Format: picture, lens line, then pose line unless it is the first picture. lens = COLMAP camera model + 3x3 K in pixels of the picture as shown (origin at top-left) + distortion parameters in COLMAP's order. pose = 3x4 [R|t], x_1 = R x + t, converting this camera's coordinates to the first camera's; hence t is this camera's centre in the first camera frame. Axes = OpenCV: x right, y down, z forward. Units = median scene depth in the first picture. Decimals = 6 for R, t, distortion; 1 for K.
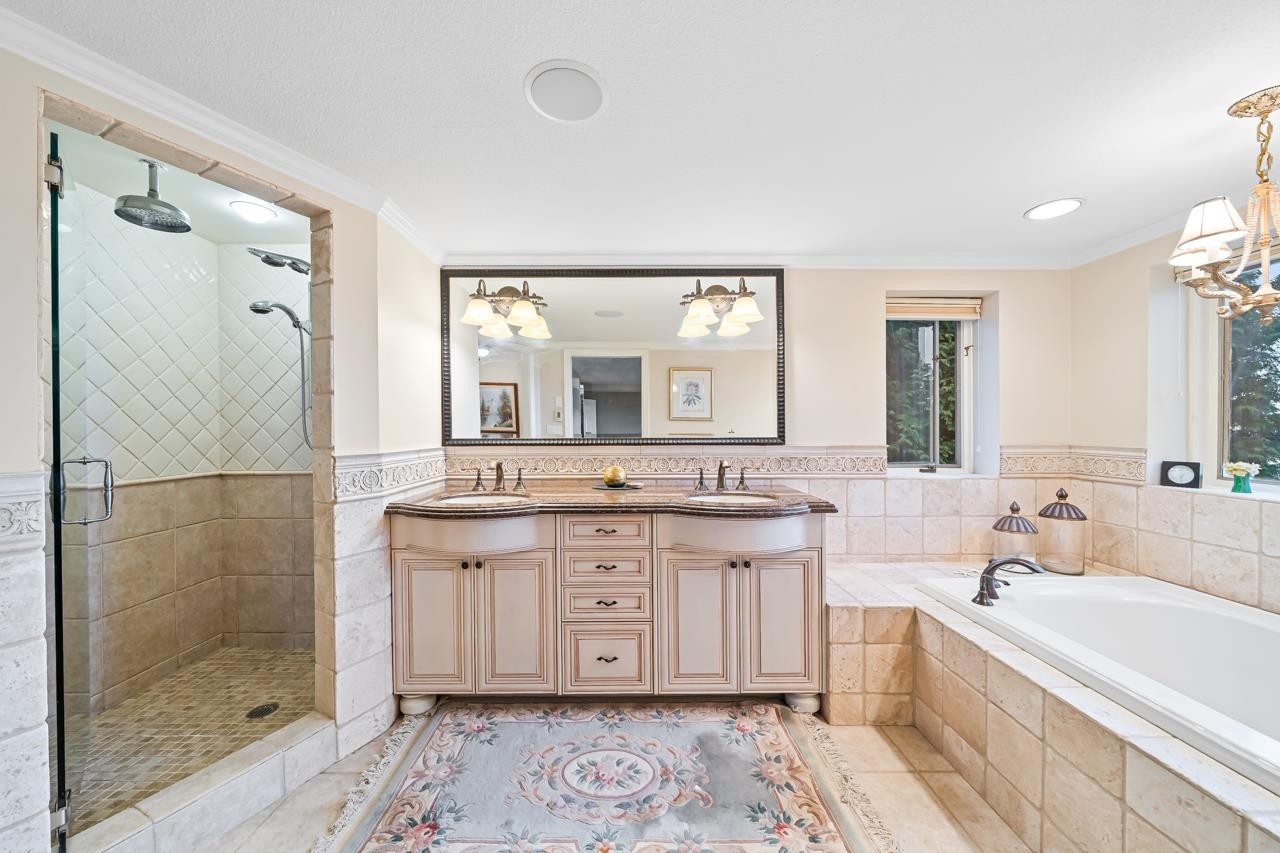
lens RADIAL K [[442.4, 0, 642.7], [0, 442.4, 436.4], [0, 0, 1]] dist [-0.006201, 0.000238]
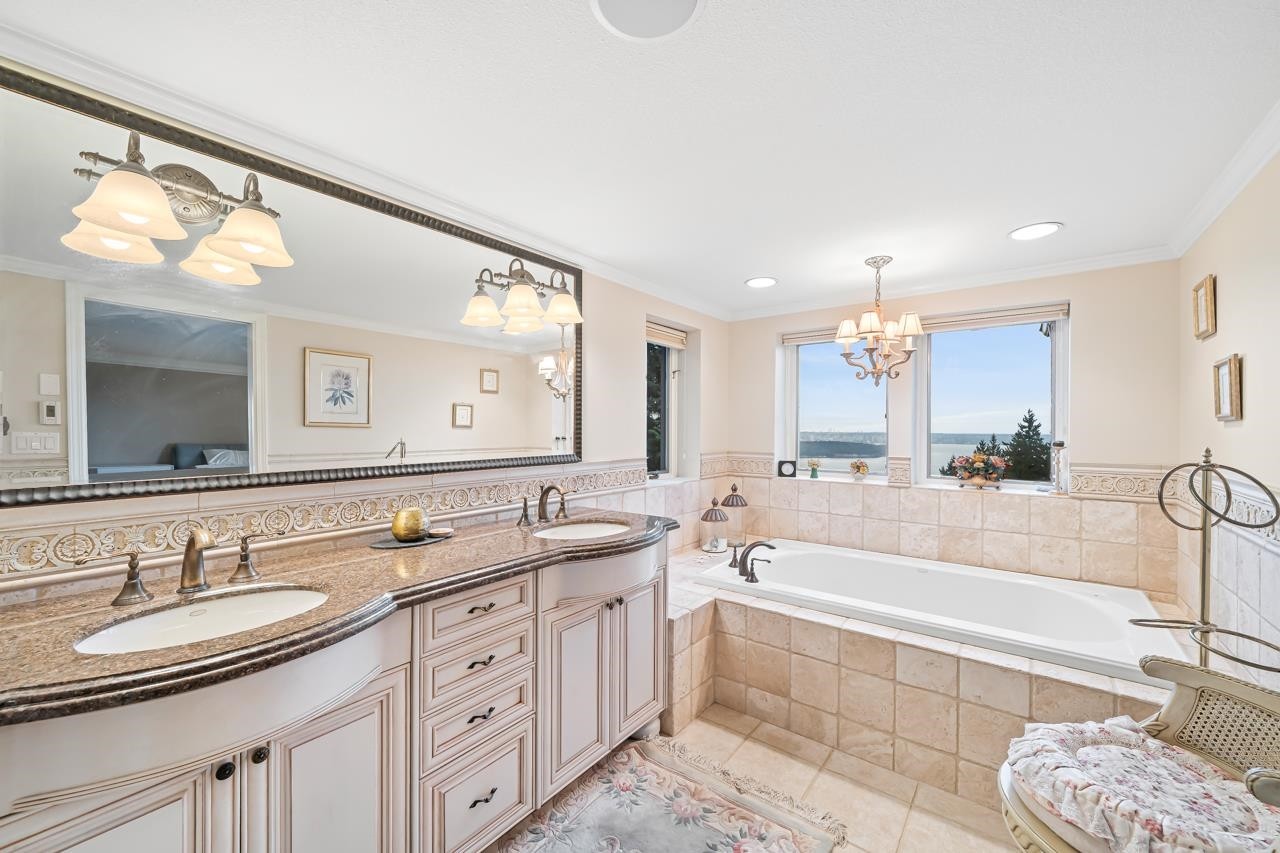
lens RADIAL K [[502.9, 0, 634.9], [0, 502.9, 429.2], [0, 0, 1]] dist [0.001546, 0.000053]
pose [[0.616304, -0.001682, 0.787507, -0.541552], [0.010629, 0.999924, -0.006182, -0.051795], [-0.787437, 0.012180, 0.616275, 0.338810]]
